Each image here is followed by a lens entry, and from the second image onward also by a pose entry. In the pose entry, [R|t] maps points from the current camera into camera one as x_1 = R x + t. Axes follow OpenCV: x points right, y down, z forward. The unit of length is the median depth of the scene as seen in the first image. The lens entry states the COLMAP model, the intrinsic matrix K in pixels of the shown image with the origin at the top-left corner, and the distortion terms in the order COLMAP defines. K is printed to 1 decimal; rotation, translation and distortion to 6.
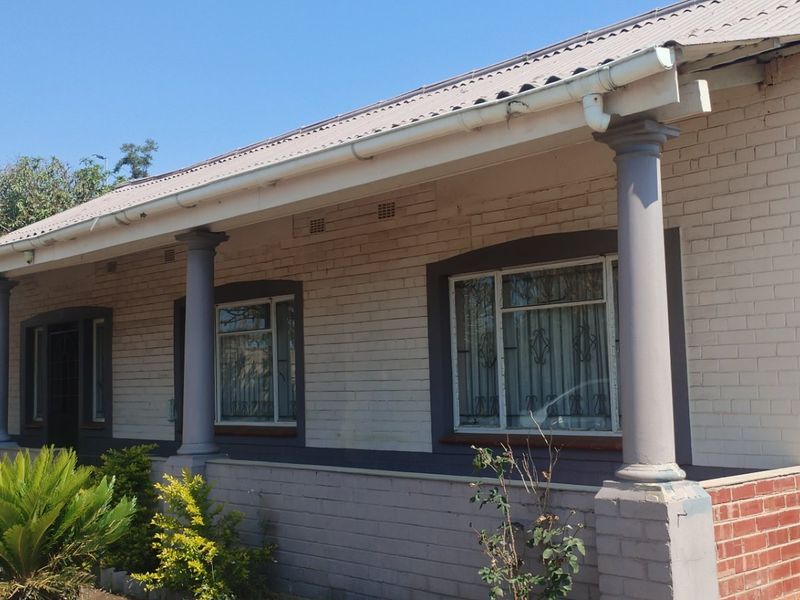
lens RADIAL K [[880.8, 0, 355.6], [0, 880.8, 302.5], [0, 0, 1]] dist [0.115218, -0.188723]
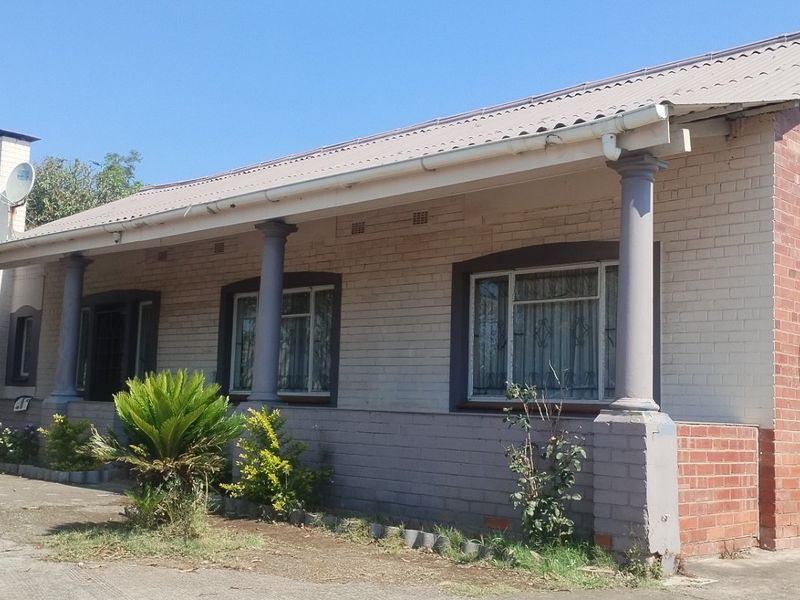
lens RADIAL K [[880.8, 0, 355.6], [0, 880.8, 302.5], [0, 0, 1]] dist [0.115218, -0.188723]
pose [[0.997267, 0.065014, 0.035090, -0.102345], [-0.063968, 0.997496, -0.030153, 0.062140], [-0.036962, 0.027826, 0.998929, -0.237276]]
